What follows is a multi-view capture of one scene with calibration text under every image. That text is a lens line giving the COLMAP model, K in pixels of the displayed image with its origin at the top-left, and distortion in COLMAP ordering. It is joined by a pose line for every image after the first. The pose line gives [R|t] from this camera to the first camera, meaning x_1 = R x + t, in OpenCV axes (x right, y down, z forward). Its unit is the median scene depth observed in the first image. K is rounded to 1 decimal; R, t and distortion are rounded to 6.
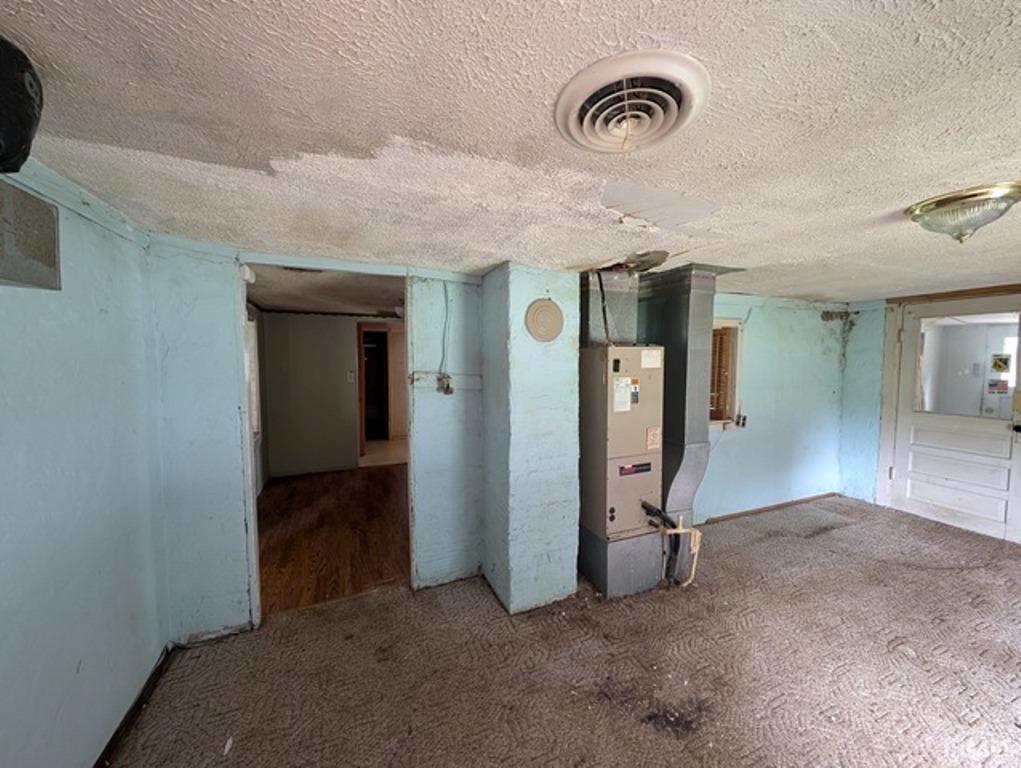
lens RADIAL K [[384.9, 0, 507.8], [0, 384.9, 385.4], [0, 0, 1]] dist [-0.000793, 0.000025]
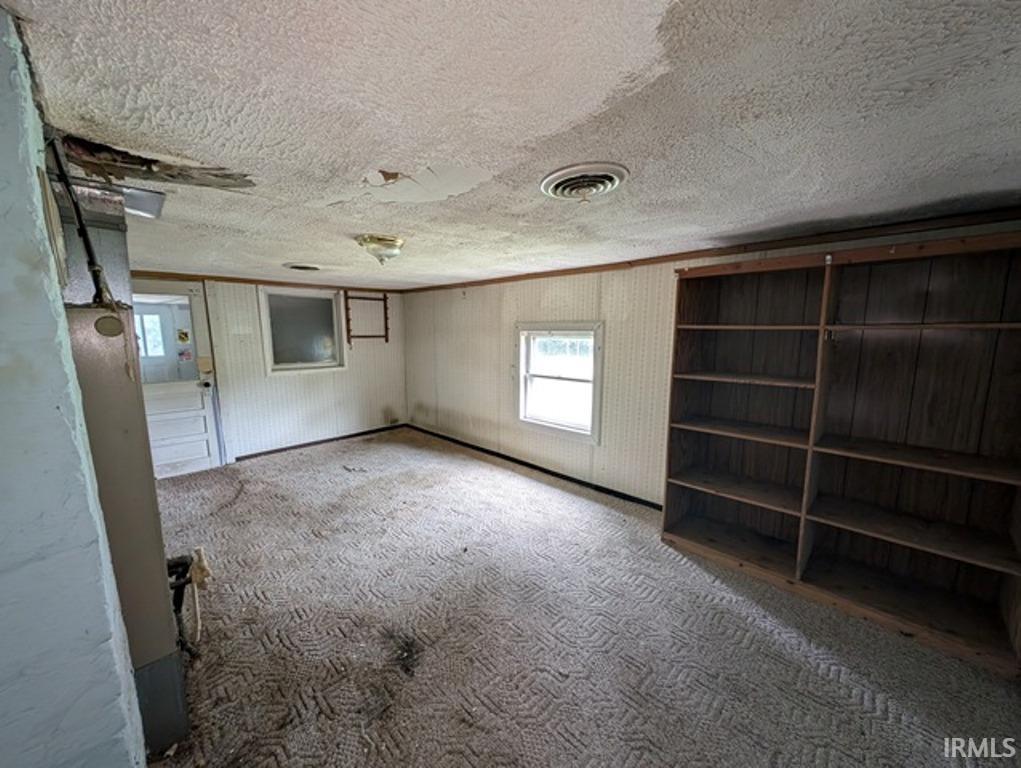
lens RADIAL K [[384.9, 0, 511.2], [0, 384.9, 381.6], [0, 0, 1]] dist [-0.000793, 0.000025]
pose [[-0.382429, -0.117710, 0.916457, -0.503937], [0.070871, 0.985194, 0.156112, -0.053581], [-0.921263, 0.124652, -0.368424, 0.834823]]
